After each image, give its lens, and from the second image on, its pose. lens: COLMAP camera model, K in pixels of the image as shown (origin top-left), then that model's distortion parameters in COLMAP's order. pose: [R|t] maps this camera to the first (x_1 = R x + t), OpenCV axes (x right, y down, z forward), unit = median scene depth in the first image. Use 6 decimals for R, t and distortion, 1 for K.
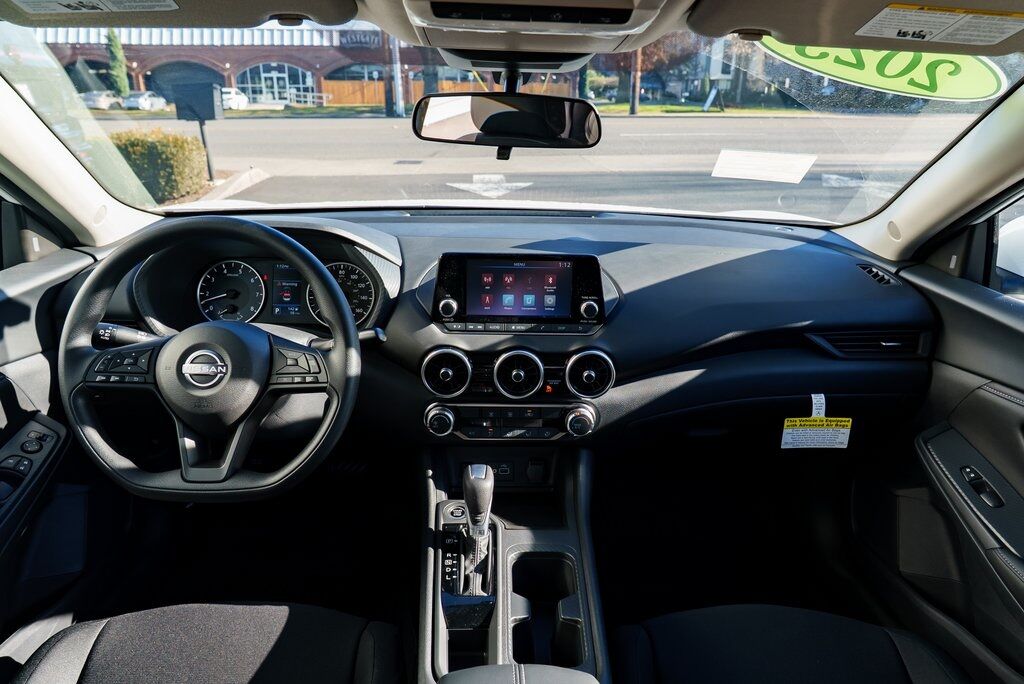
lens RADIAL K [[694.8, 0, 511.2], [0, 694.8, 347.1], [0, 0, 1]] dist [-0.024859, 0.016049]
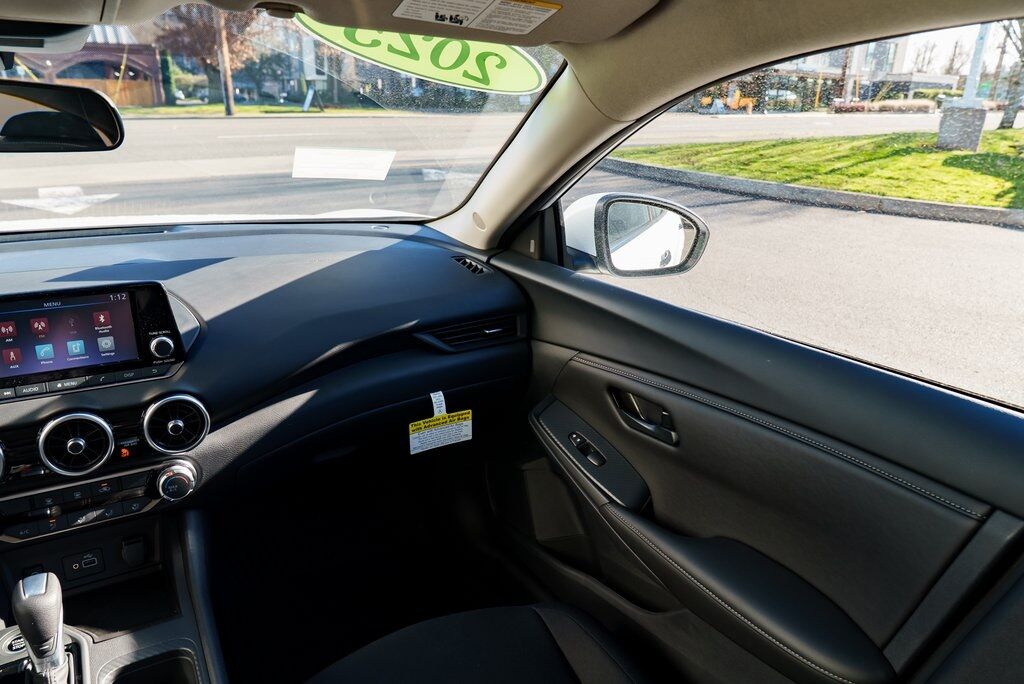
lens RADIAL K [[694.8, 0, 503.1], [0, 694.8, 344.7], [0, 0, 1]] dist [-0.024859, 0.016049]
pose [[0.866664, -0.159528, 0.472699, 0.069956], [0.161326, 0.986206, 0.037047, -0.019988], [-0.472088, 0.044151, 0.880445, 0.082924]]
